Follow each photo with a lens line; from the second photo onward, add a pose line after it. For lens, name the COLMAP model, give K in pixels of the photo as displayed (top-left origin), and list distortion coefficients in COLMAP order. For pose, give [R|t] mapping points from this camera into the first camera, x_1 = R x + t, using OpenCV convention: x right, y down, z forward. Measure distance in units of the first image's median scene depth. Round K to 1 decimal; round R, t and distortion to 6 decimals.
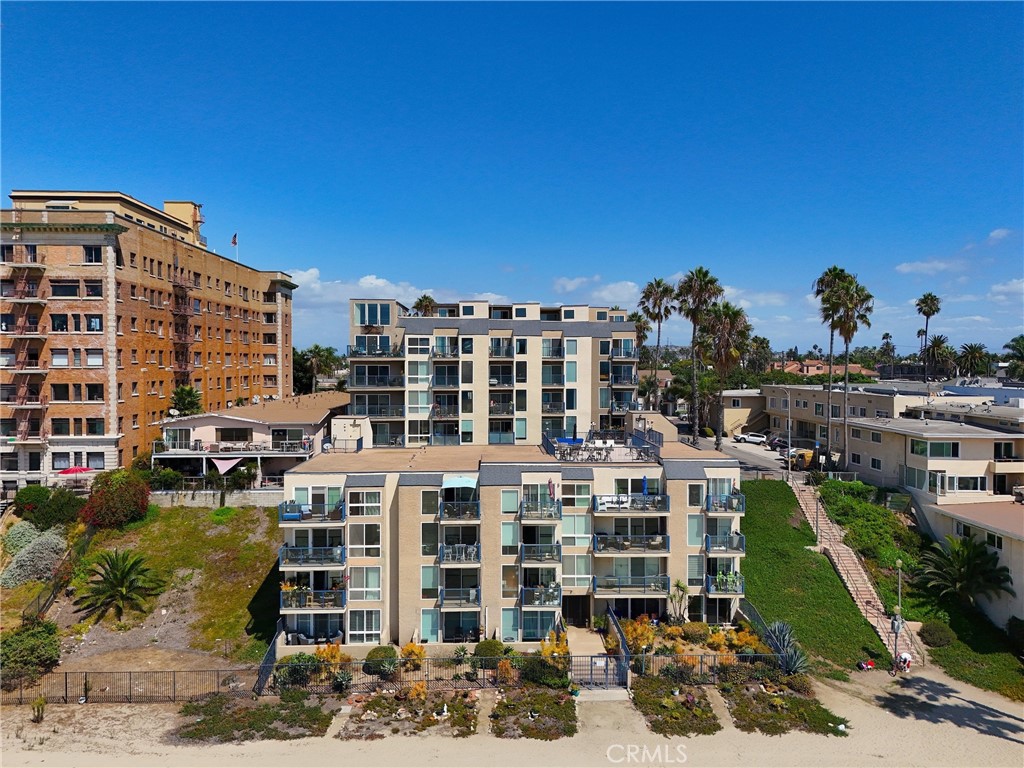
lens RADIAL K [[755.0, 0, 511.6], [0, 755.0, 374.4], [0, 0, 1]] dist [0.043740, -0.027745]
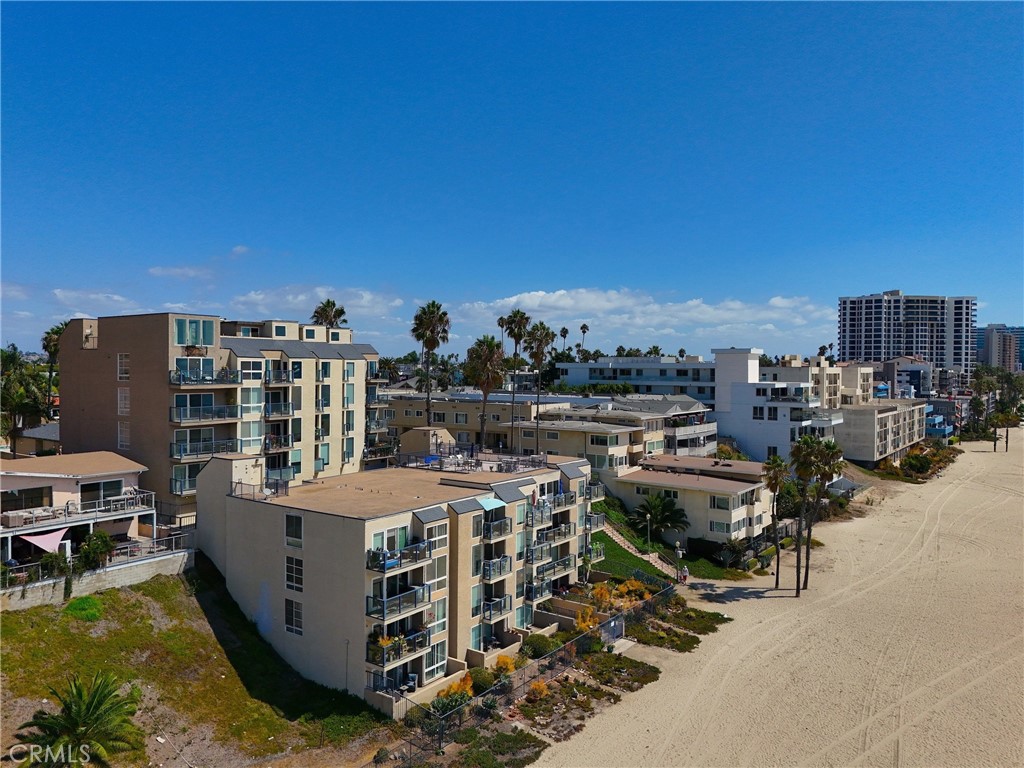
lens RADIAL K [[755.0, 0, 512.4], [0, 755.0, 385.2], [0, 0, 1]] dist [0.043740, -0.027745]
pose [[0.623996, -0.019568, 0.781183, -0.706023], [0.012556, 0.999808, 0.015014, -0.033702], [-0.781327, 0.000440, 0.624122, 0.232968]]
